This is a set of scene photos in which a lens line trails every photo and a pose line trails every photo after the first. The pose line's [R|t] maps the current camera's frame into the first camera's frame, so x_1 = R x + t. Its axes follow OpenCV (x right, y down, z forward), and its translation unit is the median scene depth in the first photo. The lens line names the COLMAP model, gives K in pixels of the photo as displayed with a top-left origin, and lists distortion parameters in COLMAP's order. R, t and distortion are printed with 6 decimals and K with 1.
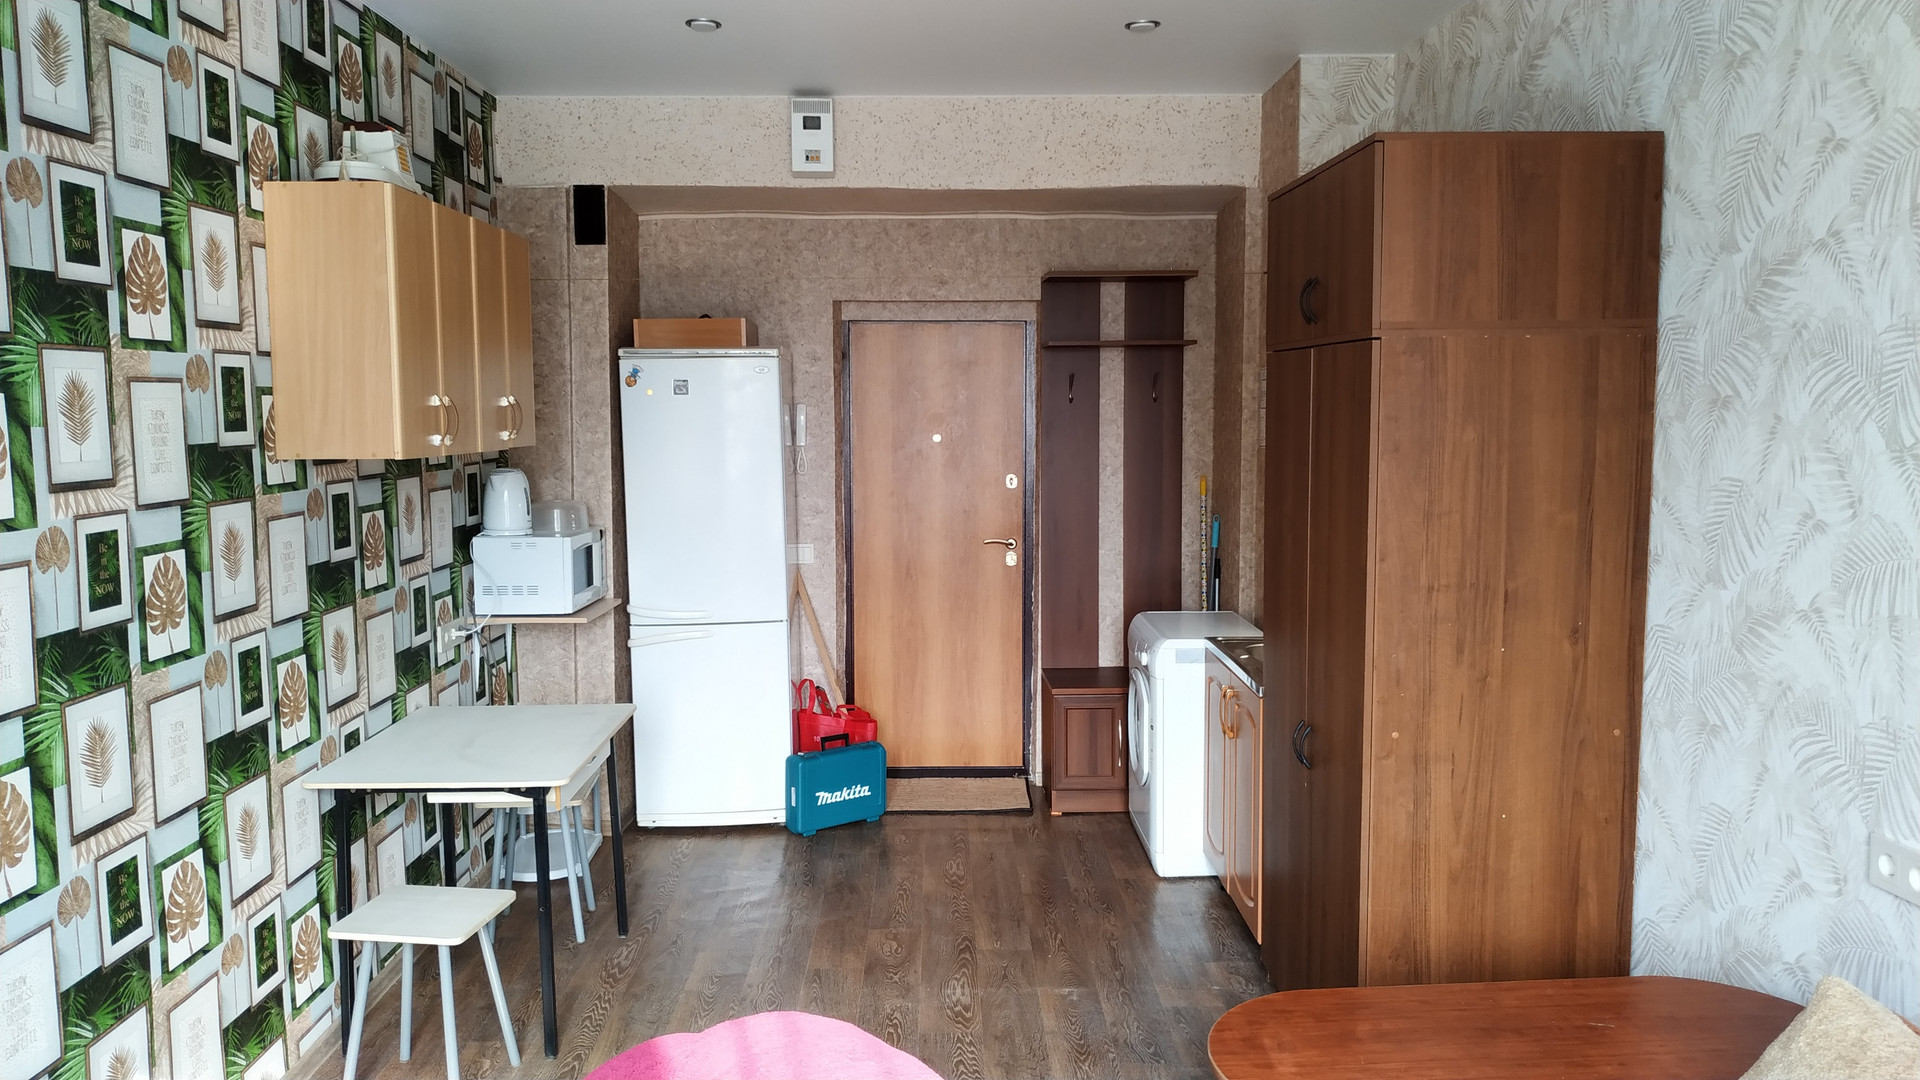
lens RADIAL K [[1355.3, 0, 960.0], [0, 1355.3, 540.0], [0, 0, 1]] dist [-0.009791, -0.004020]
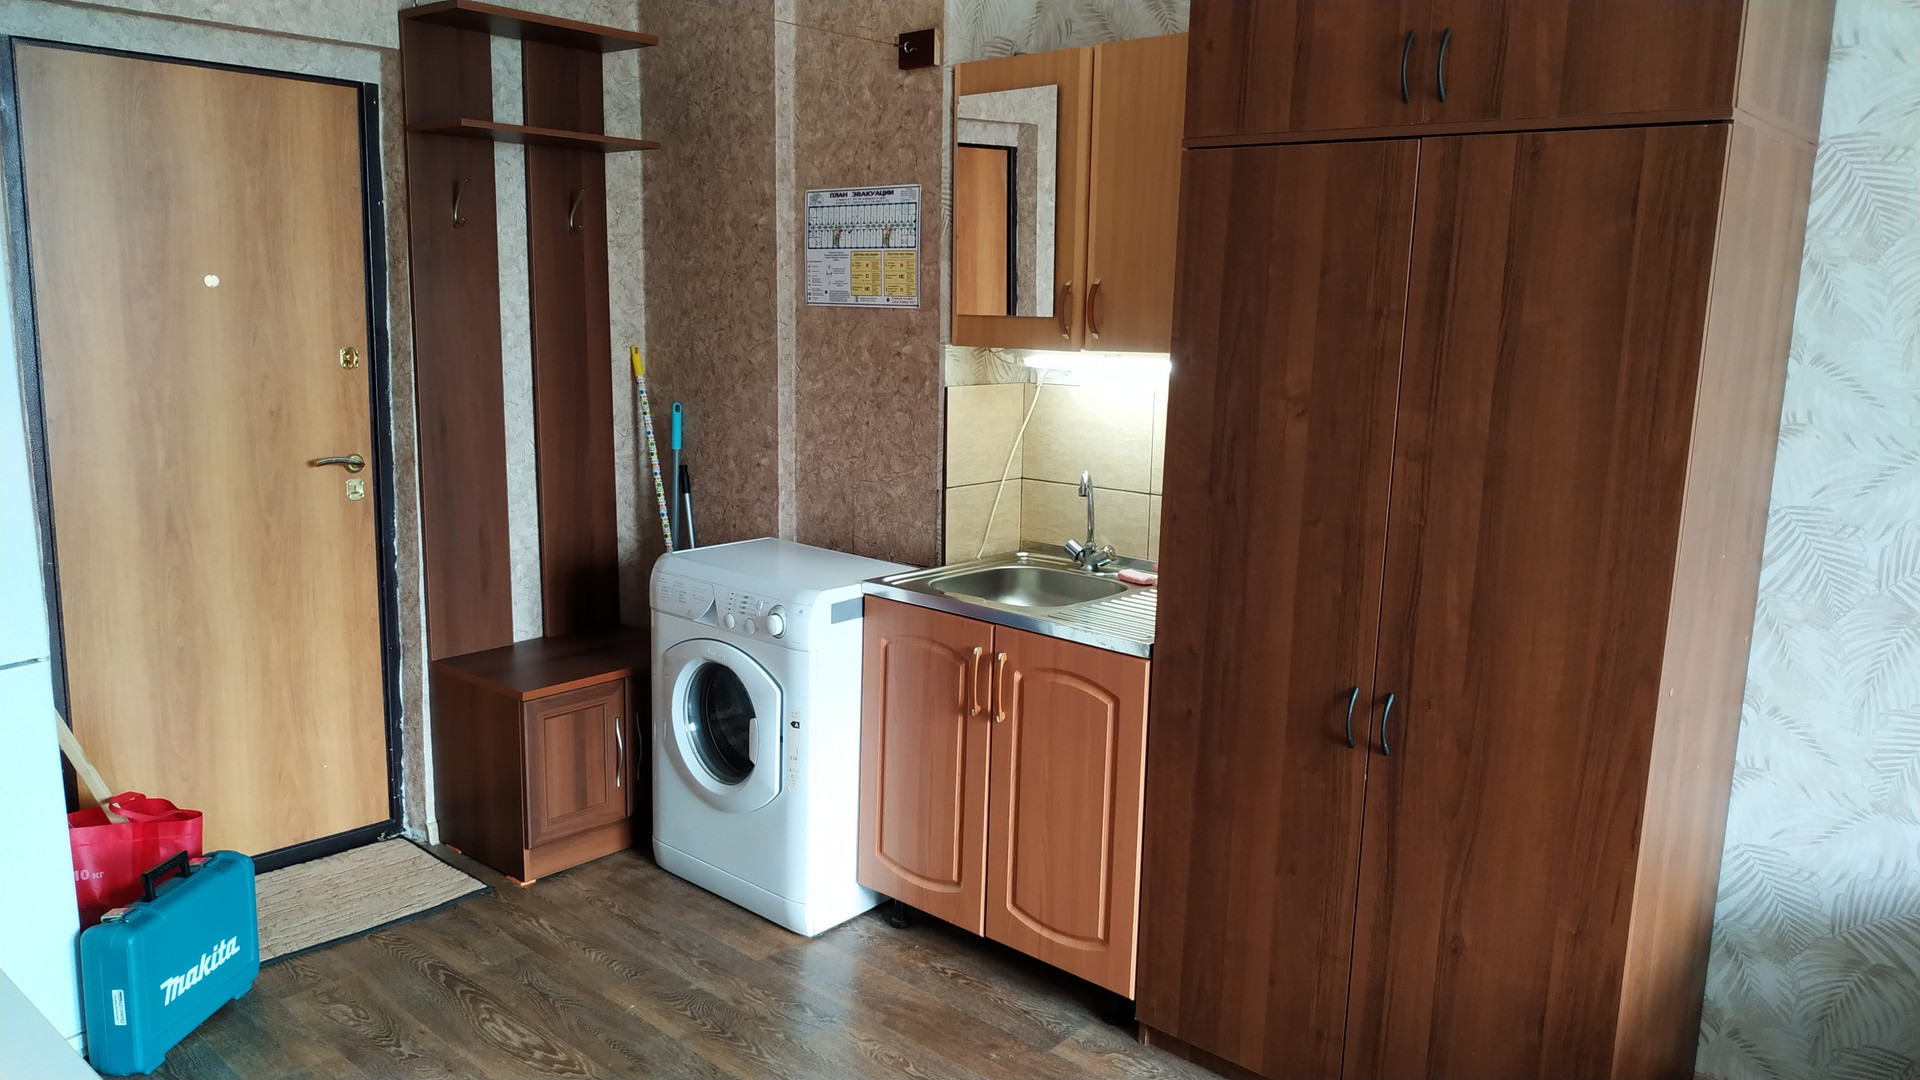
lens RADIAL K [[1388.5, 0, 960.0], [0, 1388.5, 540.0], [0, 0, 1]] dist [0.007211, -0.003961]
pose [[0.676513, -0.106086, 0.728749, -0.268880], [0.045370, 0.993694, 0.102537, -0.016649], [-0.735031, -0.036304, 0.677060, 0.447072]]
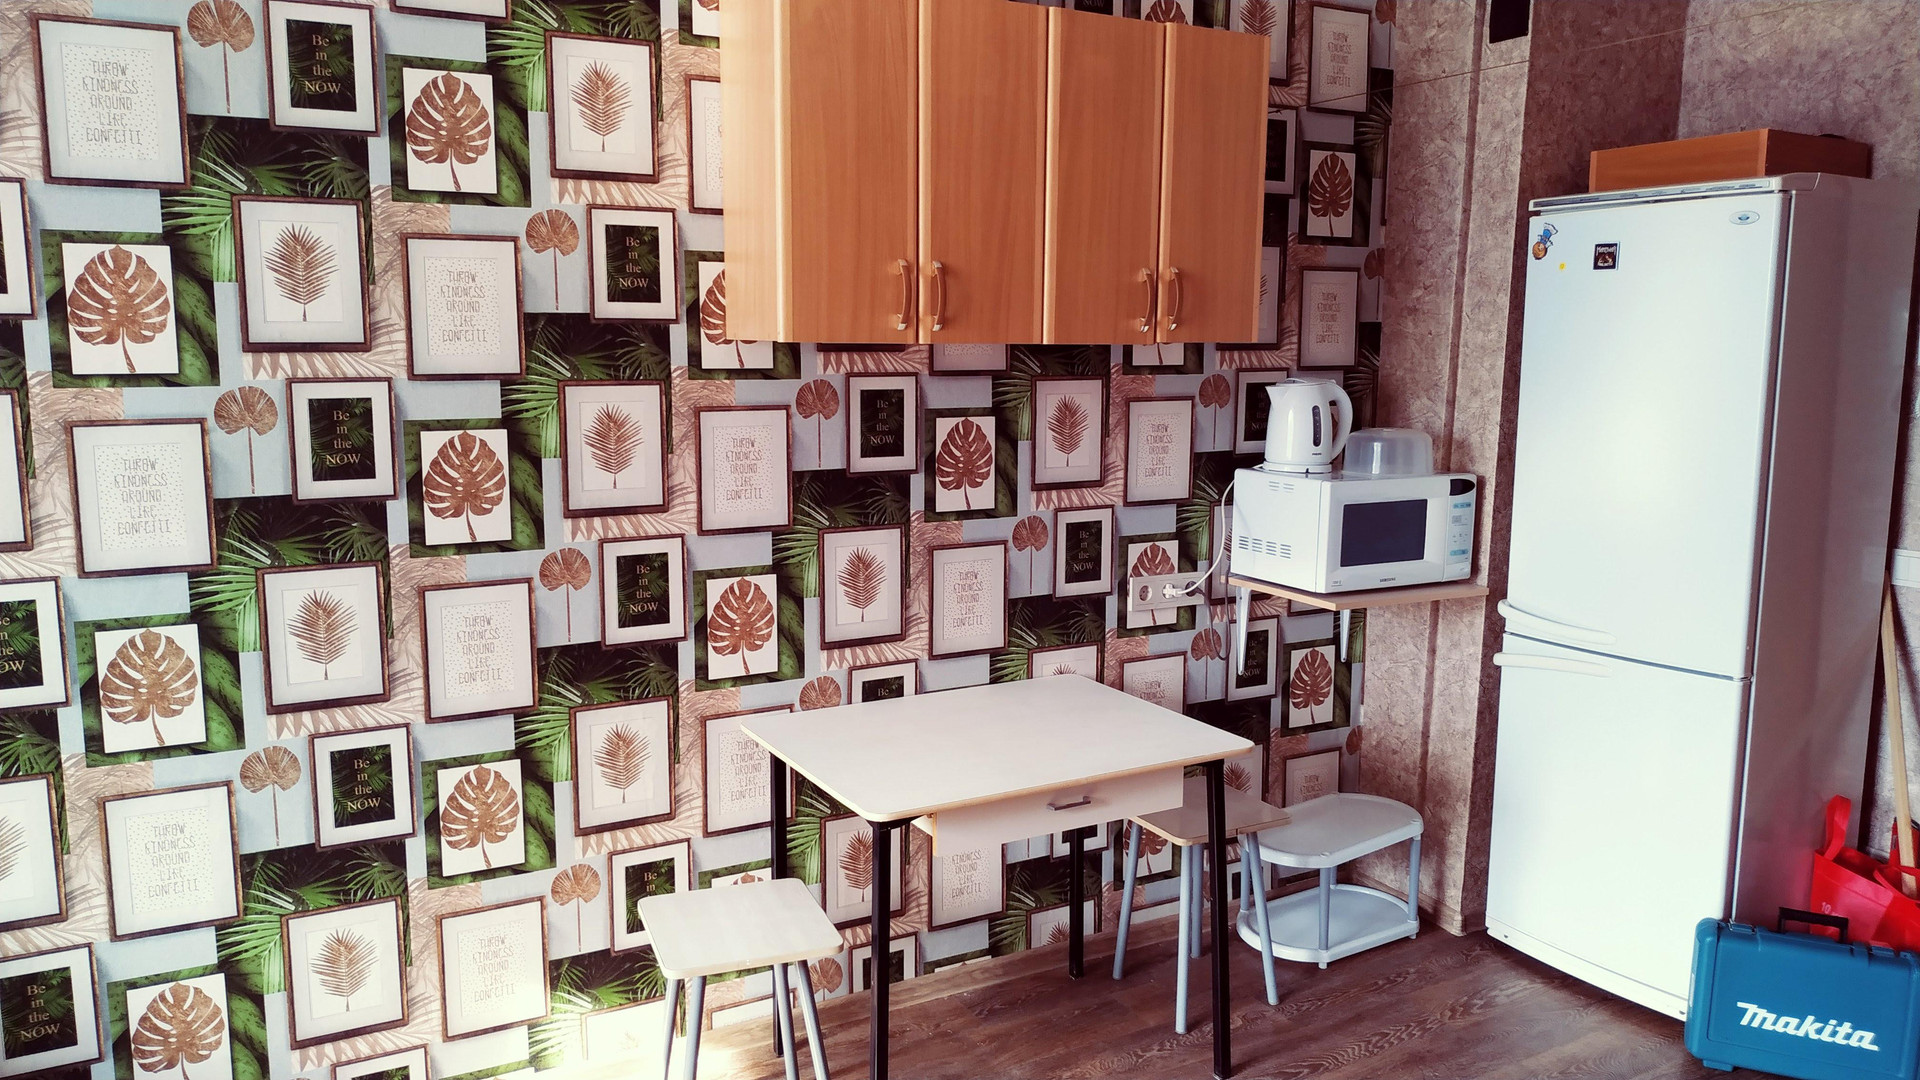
lens RADIAL K [[1355.3, 0, 960.0], [0, 1355.3, 540.0], [0, 0, 1]] dist [-0.009791, -0.004020]
pose [[0.459965, 0.139328, -0.876938, 0.202747], [-0.095517, 0.989646, 0.107135, -0.025440], [0.882785, 0.034484, 0.468511, 0.471796]]
